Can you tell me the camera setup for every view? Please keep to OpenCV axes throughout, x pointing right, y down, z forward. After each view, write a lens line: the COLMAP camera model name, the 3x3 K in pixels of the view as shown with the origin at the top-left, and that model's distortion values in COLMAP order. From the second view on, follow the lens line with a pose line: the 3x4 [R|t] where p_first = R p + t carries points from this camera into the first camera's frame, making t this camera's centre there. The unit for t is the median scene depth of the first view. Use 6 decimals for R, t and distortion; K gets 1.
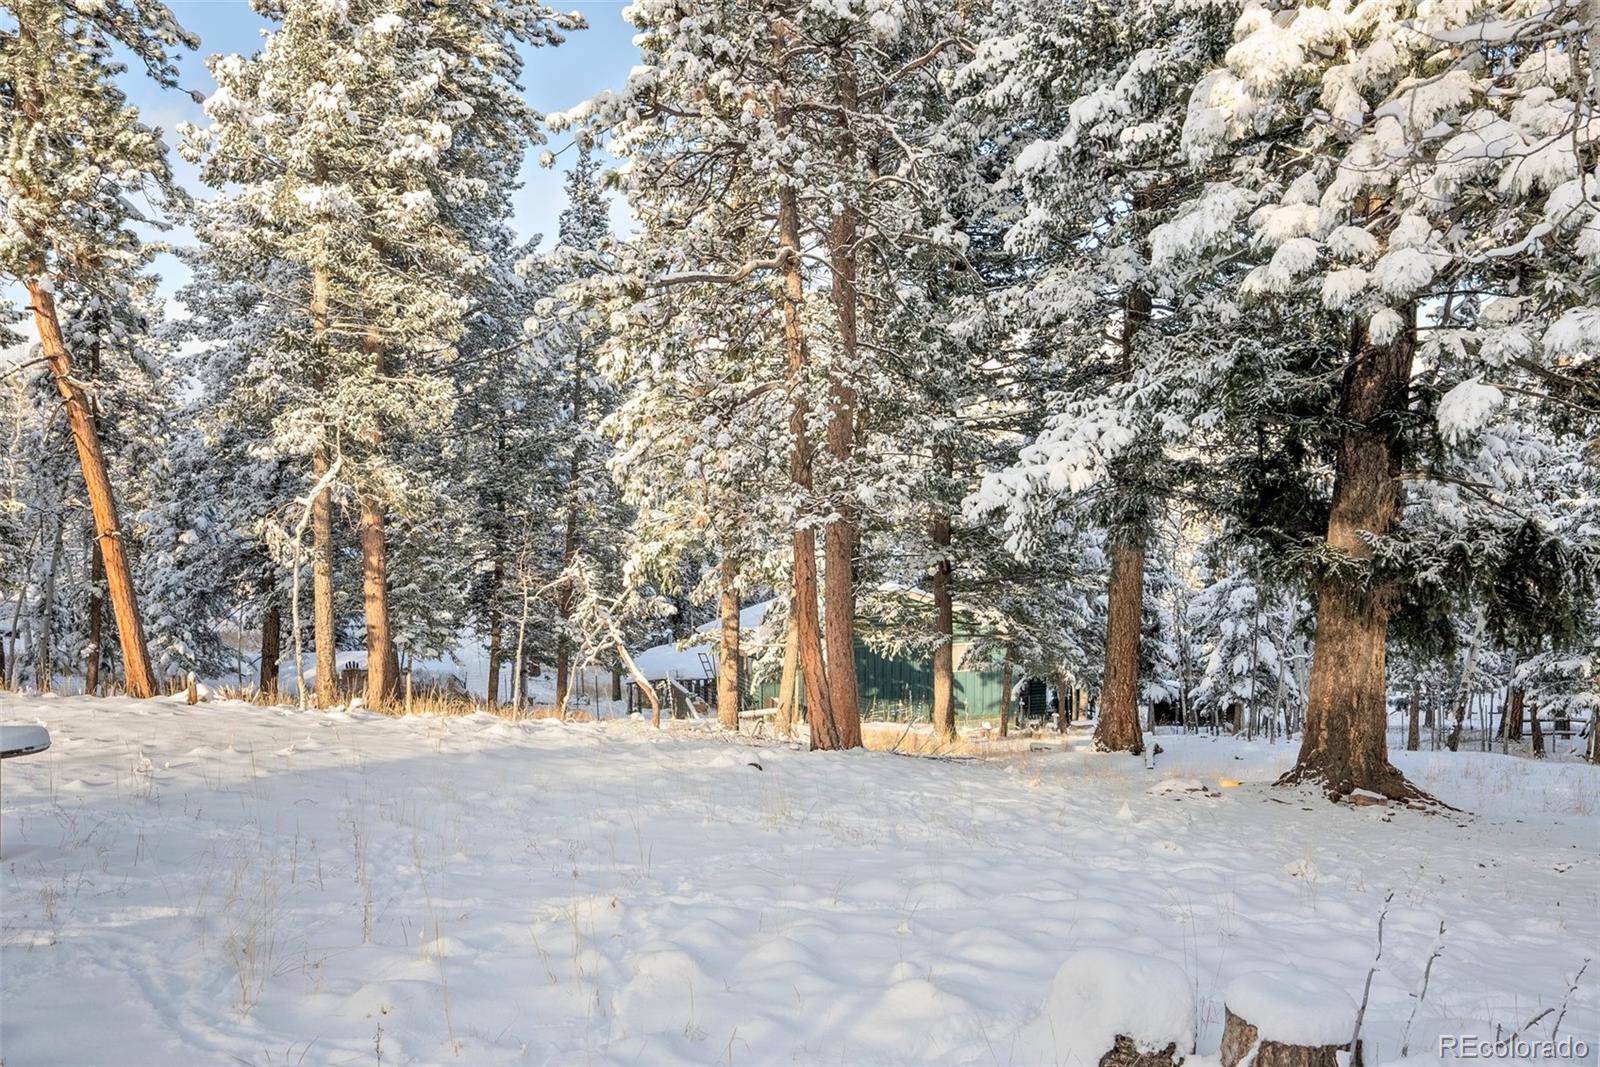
lens RADIAL K [[1338.0, 0, 802.4], [0, 1338.0, 628.2], [0, 0, 1]] dist [-0.014796, 0.051027]
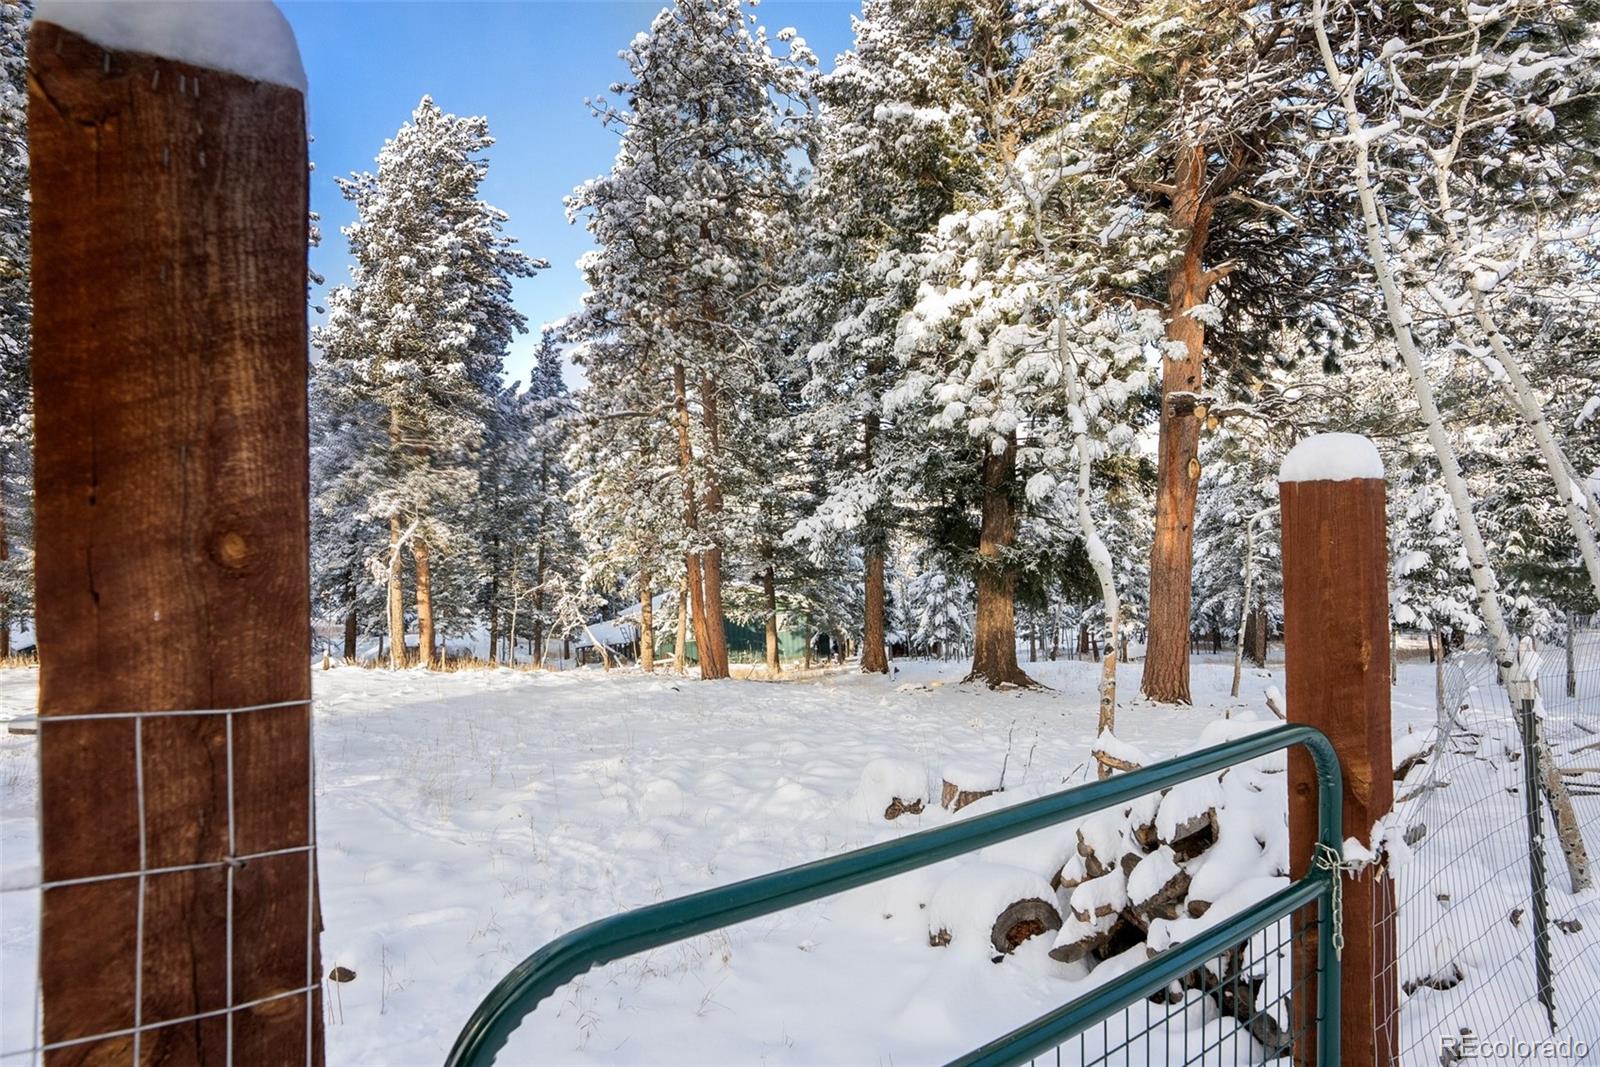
lens RADIAL K [[673.6, 0, 809.4], [0, 673.6, 553.2], [0, 0, 1]] dist [-0.069988, 0.000044]
pose [[0.991218, -0.033780, 0.127853, 0.044590], [0.043846, 0.996085, -0.076760, 0.000520], [-0.124759, 0.081692, 0.988818, 0.128597]]
